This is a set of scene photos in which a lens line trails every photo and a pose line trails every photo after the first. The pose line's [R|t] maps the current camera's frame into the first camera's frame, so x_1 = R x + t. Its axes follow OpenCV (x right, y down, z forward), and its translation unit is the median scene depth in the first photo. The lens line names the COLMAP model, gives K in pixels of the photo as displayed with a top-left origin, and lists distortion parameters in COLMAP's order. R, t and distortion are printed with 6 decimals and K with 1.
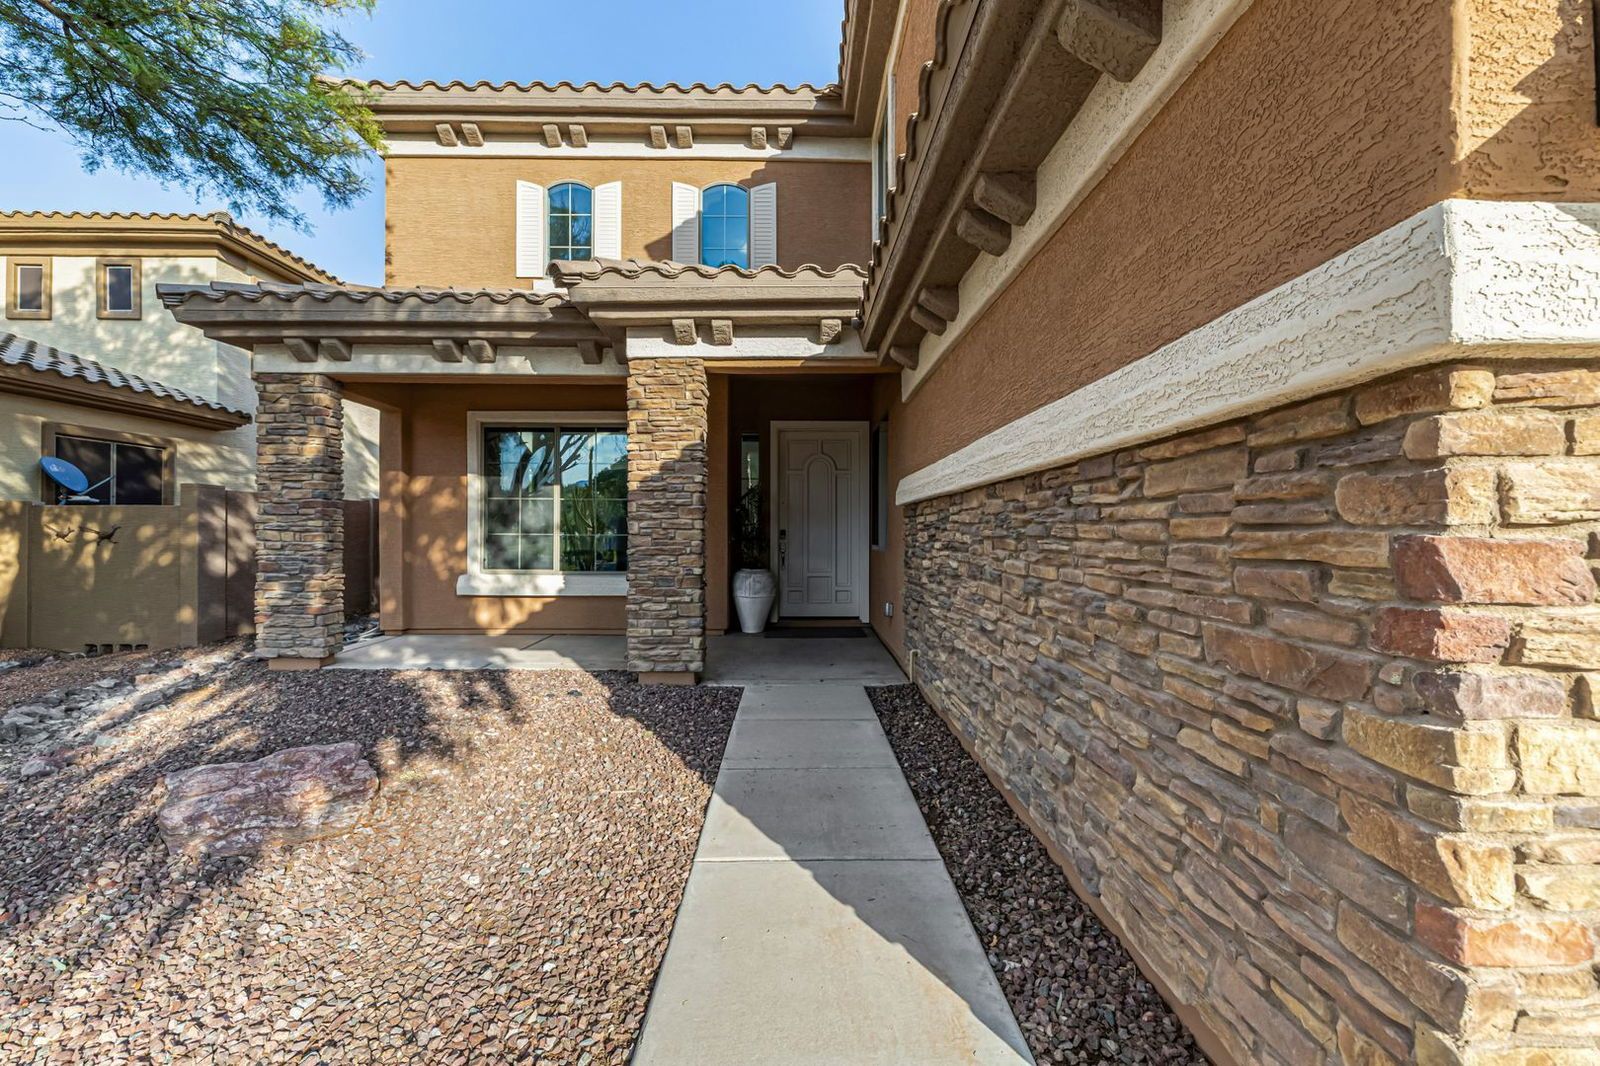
lens RADIAL K [[664.8, 0, 800.0], [0, 664.8, 533.0], [0, 0, 1]] dist [0.000131, 0.000180]
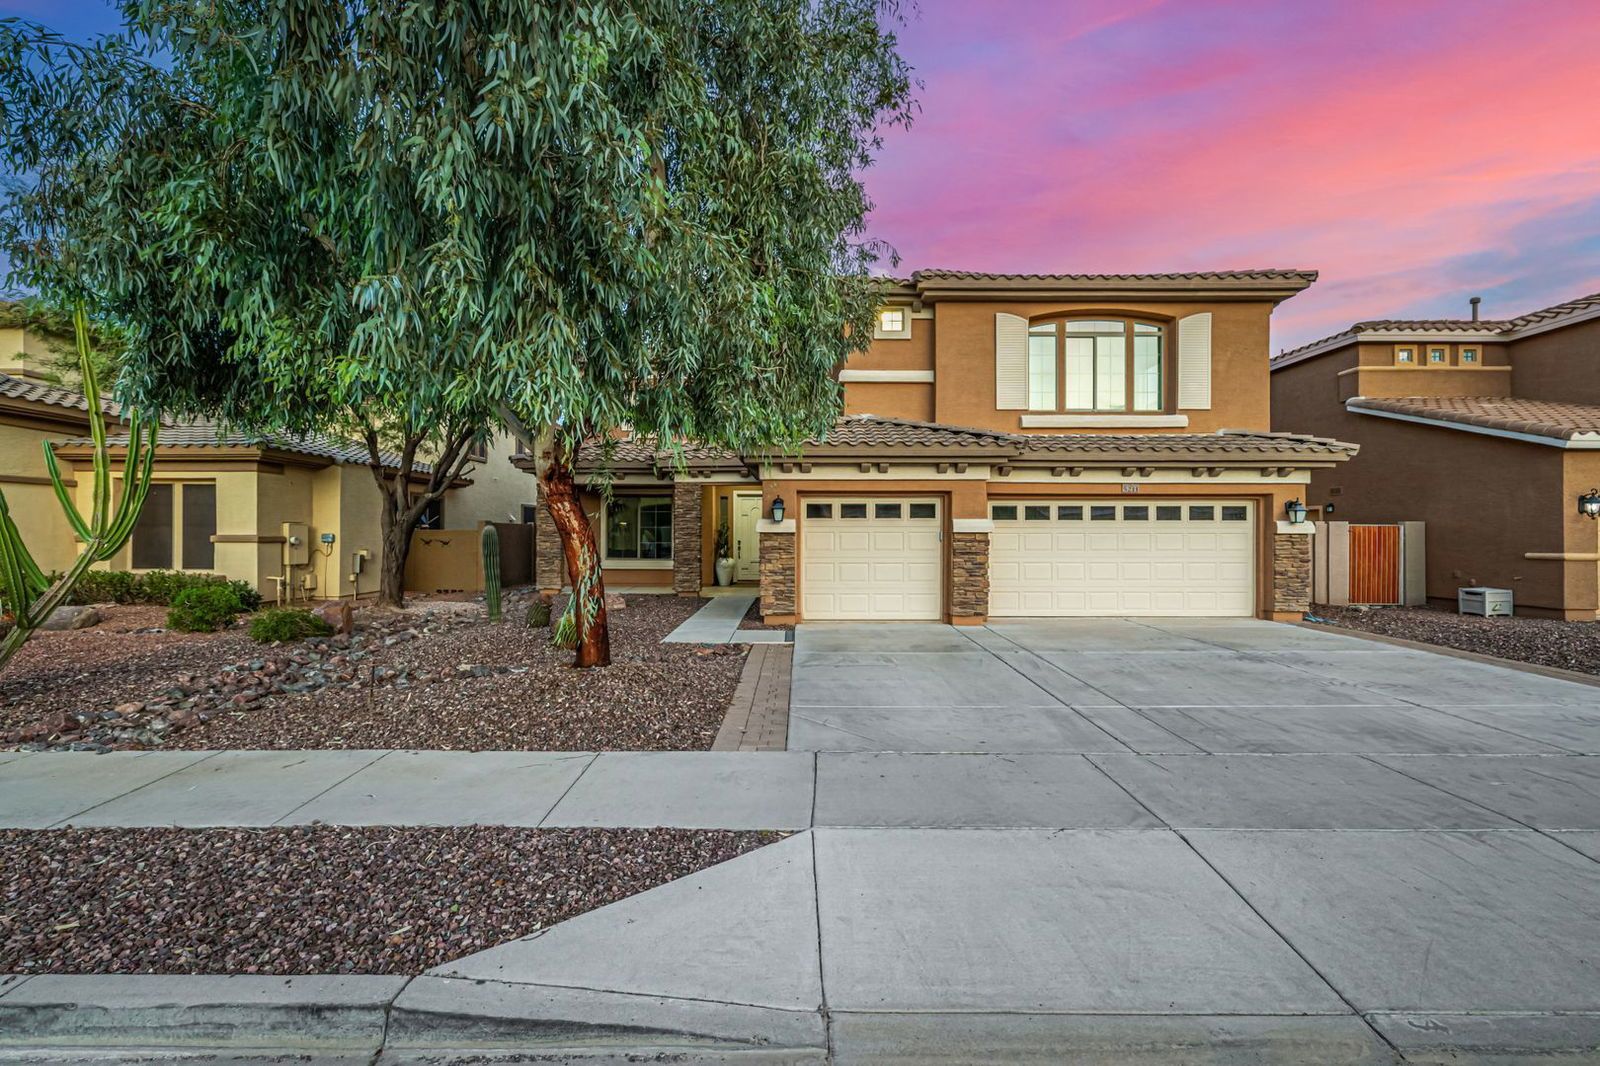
lens RADIAL K [[664.8, 0, 800.0], [0, 664.8, 533.0], [0, 0, 1]] dist [0.000131, 0.000180]
pose [[0.999987, -0.001232, -0.004939, 0.203887], [0.001261, 0.999982, 0.005908, -0.042118], [0.004932, -0.005914, 0.999970, -1.301597]]
